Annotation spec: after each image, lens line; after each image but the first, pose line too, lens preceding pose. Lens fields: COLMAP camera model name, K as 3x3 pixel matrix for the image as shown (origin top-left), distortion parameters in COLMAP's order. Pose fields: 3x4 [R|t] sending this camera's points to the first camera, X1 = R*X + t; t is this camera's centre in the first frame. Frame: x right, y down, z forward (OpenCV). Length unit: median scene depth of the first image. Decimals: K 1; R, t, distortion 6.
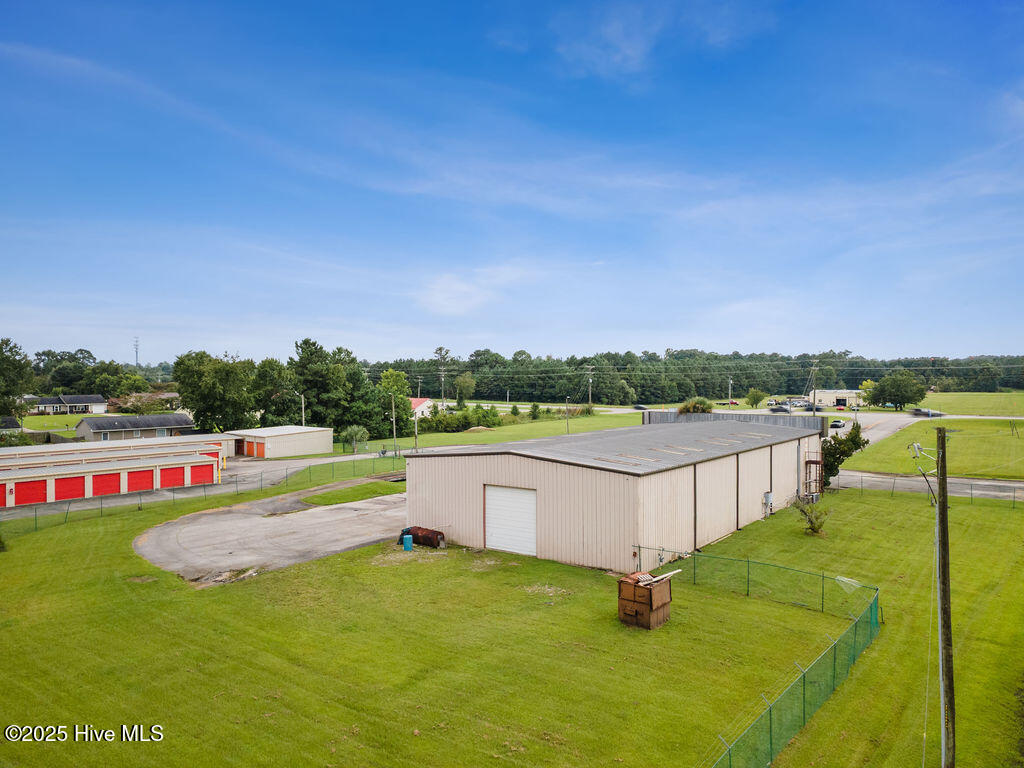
lens RADIAL K [[745.4, 0, 512.0], [0, 745.4, 384.0], [0, 0, 1]] dist [0.050732, 0.001617]
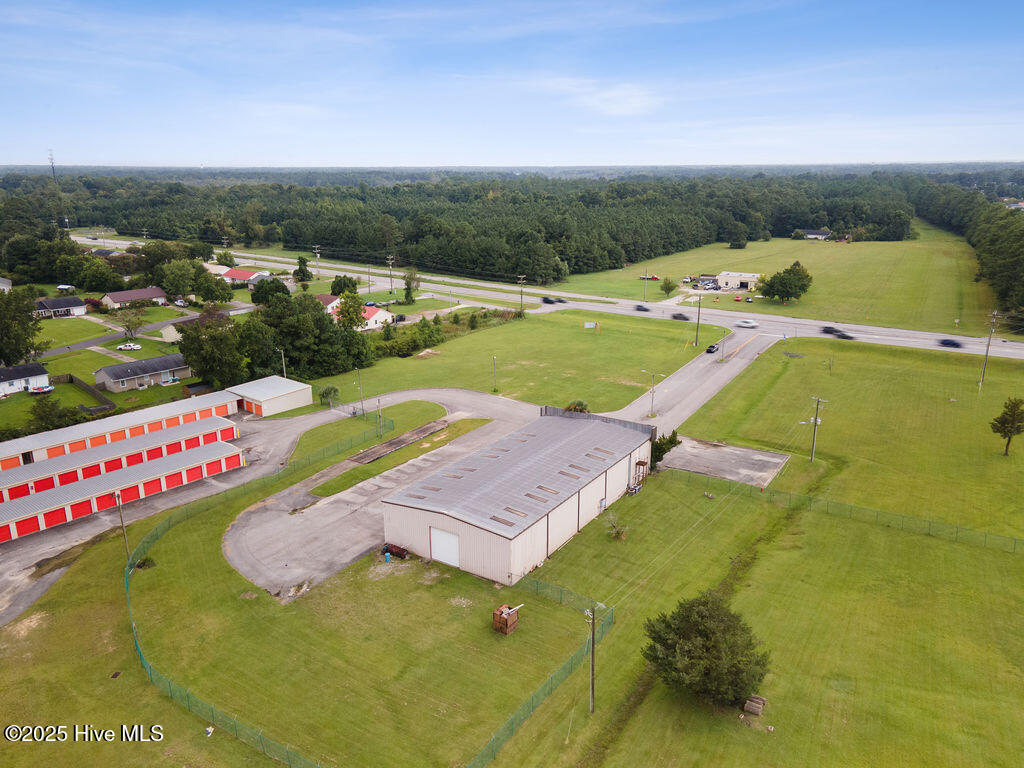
lens RADIAL K [[765.7, 0, 512.0], [0, 765.7, 384.0], [0, 0, 1]] dist [0.044402, 0.001571]
pose [[0.997807, -0.017738, 0.063768, 0.031463], [0.000333, 0.964756, 0.263147, -0.447563], [-0.066188, -0.262549, 0.962646, -0.449599]]
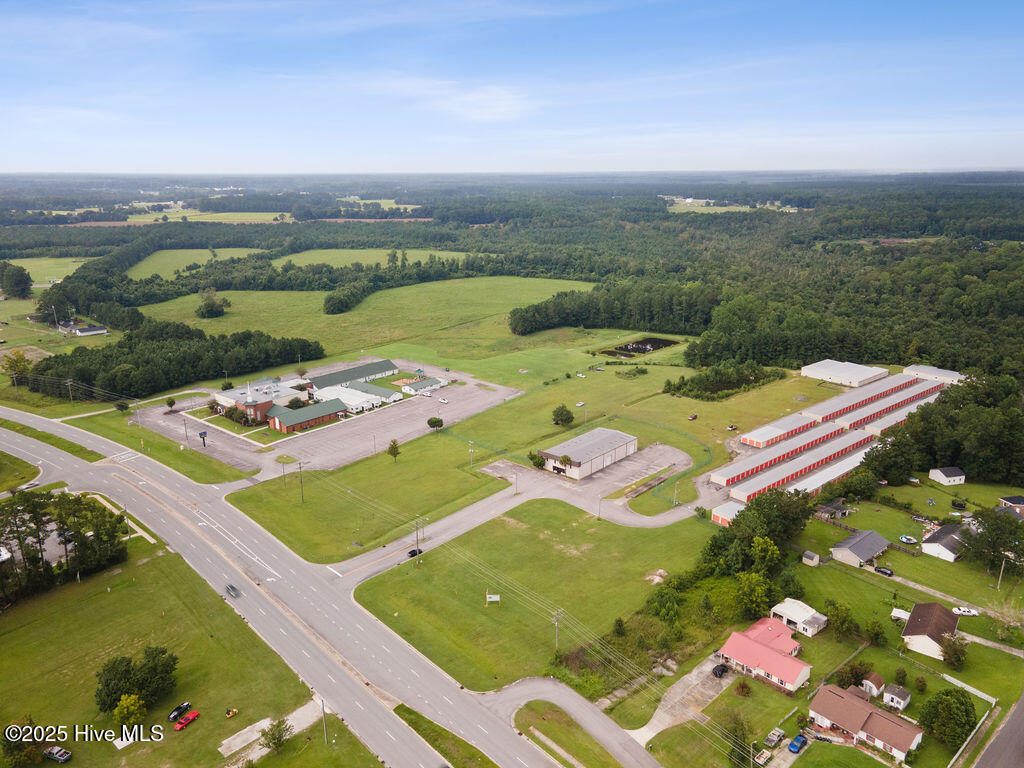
lens RADIAL K [[765.7, 0, 512.0], [0, 765.7, 384.0], [0, 0, 1]] dist [0.044402, 0.001571]
pose [[-0.996379, -0.011085, 0.084292, 0.223265], [0.012970, 0.960042, 0.279555, -1.368638], [-0.084023, 0.279636, -0.956422, 4.644899]]
